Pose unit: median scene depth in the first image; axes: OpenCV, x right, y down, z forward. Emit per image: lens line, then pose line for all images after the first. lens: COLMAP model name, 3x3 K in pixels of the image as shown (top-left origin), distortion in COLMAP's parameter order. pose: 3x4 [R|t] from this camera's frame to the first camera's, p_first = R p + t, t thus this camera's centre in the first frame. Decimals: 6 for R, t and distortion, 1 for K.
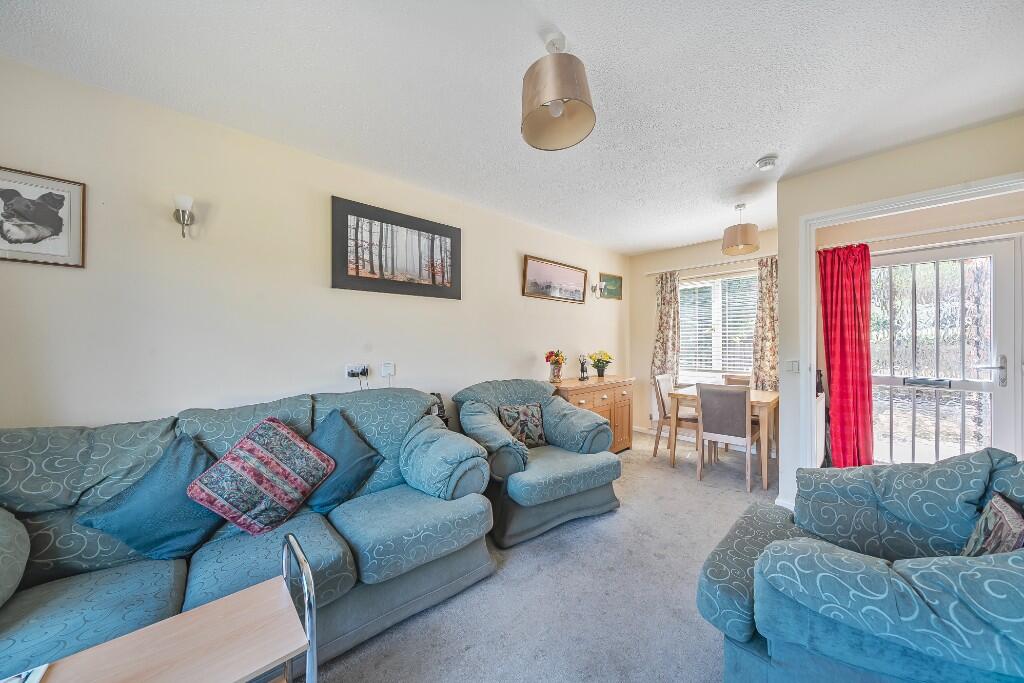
lens RADIAL K [[351.4, 0, 517.5], [0, 351.4, 341.1], [0, 0, 1]] dist [-0.002080, -0.000008]
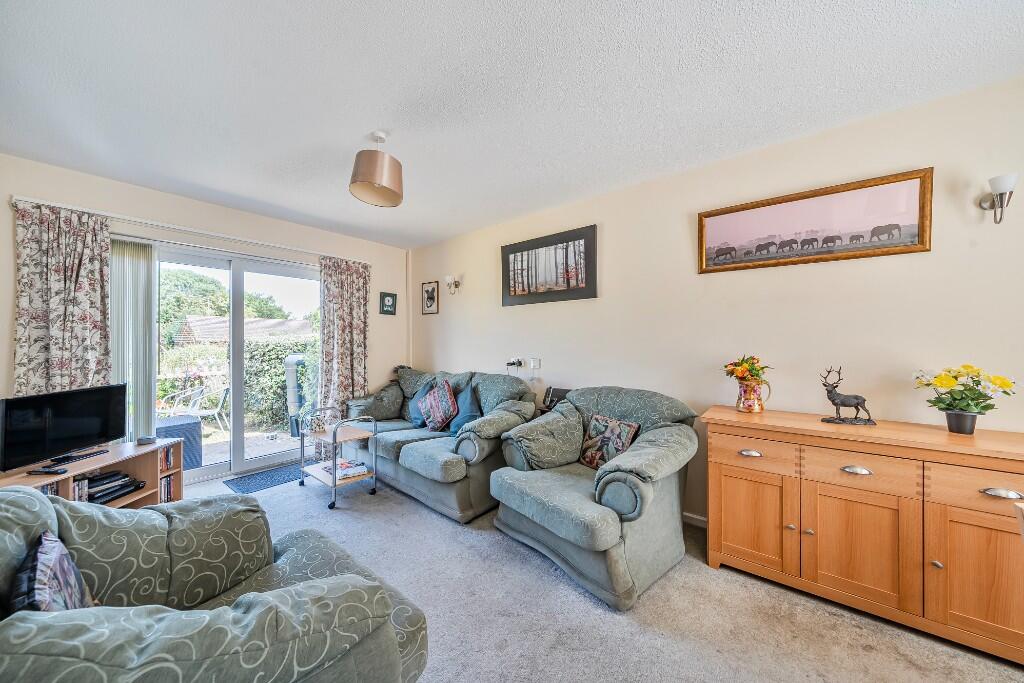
lens RADIAL K [[351.4, 0, 510.8], [0, 351.4, 343.9], [0, 0, 1]] dist [-0.002080, -0.000008]
pose [[0.125459, 0.008436, -0.992063, 0.855003], [0.002841, 0.999957, 0.008863, -0.001084], [0.992095, -0.003930, 0.125430, 0.721524]]
